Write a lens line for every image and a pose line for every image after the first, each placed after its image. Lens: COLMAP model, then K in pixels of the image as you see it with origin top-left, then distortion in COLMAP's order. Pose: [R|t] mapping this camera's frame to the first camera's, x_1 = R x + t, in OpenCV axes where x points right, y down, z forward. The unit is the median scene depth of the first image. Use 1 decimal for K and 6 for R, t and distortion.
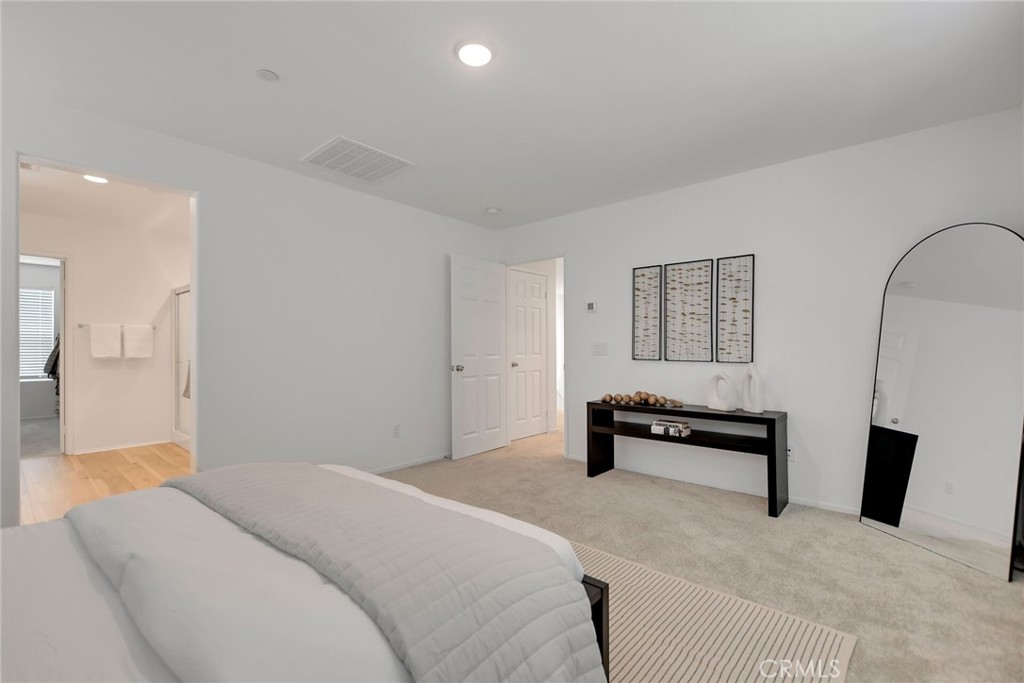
lens RADIAL K [[444.6, 0, 504.7], [0, 444.6, 343.2], [0, 0, 1]] dist [-0.004492, -0.000372]
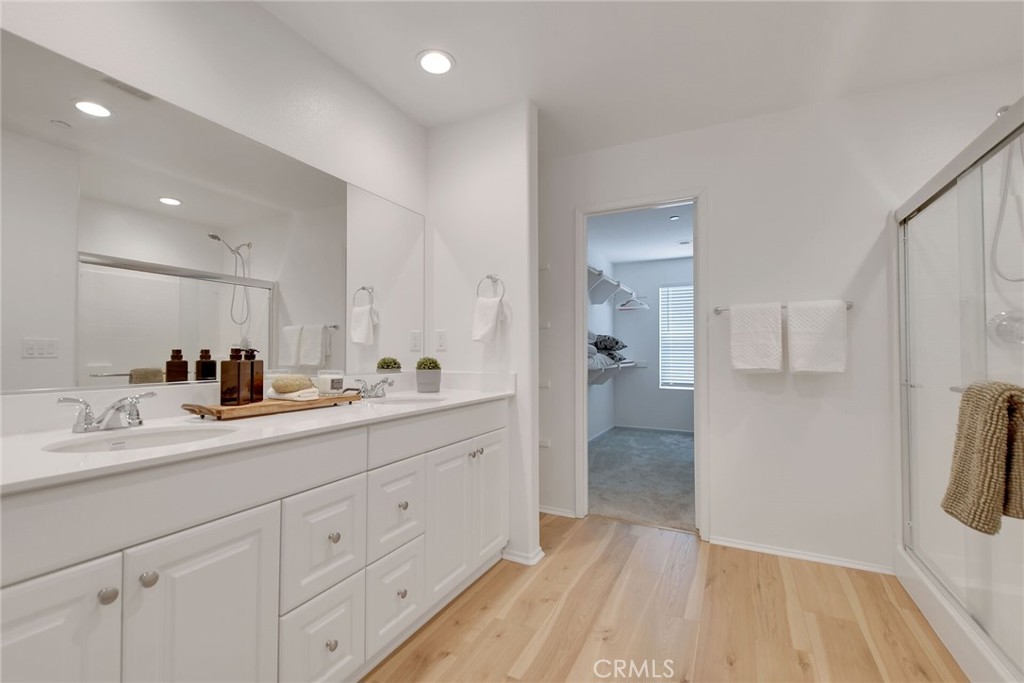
lens RADIAL K [[444.6, 0, 504.8], [0, 444.6, 345.4], [0, 0, 1]] dist [-0.004492, -0.000372]
pose [[0.244794, -0.018675, -0.969395, -0.462582], [-0.001153, 0.999808, -0.019552, 0.014172], [0.969574, 0.005904, 0.244726, 0.577997]]
